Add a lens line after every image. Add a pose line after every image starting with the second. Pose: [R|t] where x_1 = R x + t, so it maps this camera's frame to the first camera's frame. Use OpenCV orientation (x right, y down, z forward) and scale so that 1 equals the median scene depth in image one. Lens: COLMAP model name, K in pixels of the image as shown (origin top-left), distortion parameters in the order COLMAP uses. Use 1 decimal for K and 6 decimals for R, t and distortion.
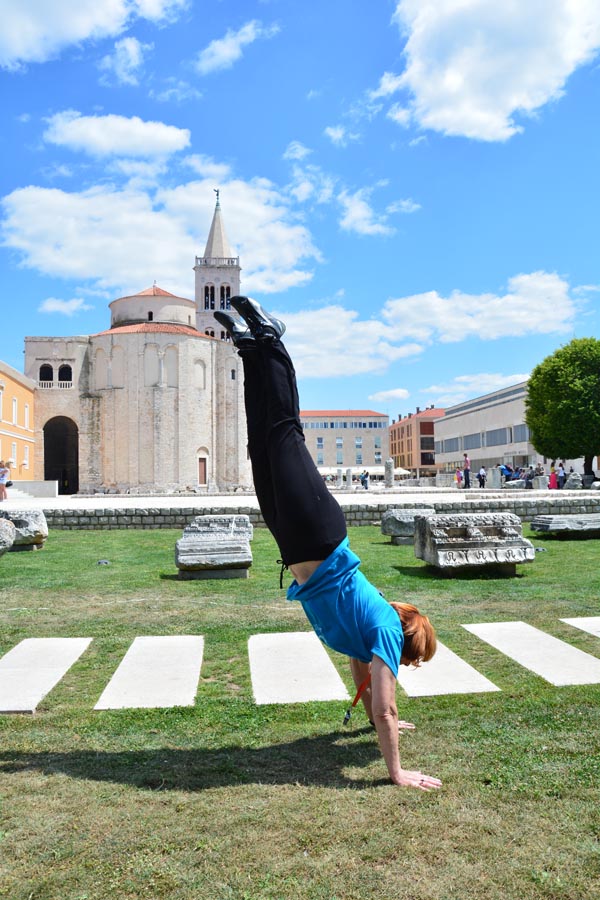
lens RADIAL K [[764.7, 0, 300.0], [0, 764.7, 450.0], [0, 0, 1]] dist [-0.150539, 0.109842]
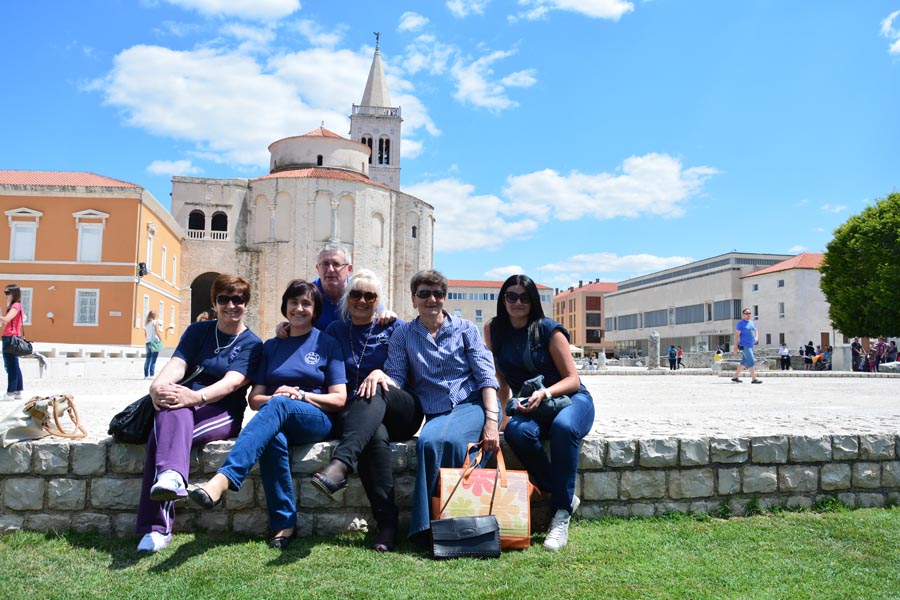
lens RADIAL K [[764.7, 0, 450.0], [0, 764.7, 300.0], [0, 0, 1]] dist [-0.150539, 0.109842]
pose [[0.996855, 0.031063, 0.072899, -0.070708], [-0.028477, 0.998937, -0.036251, 0.005475], [-0.073947, 0.034061, 0.996680, 0.089784]]
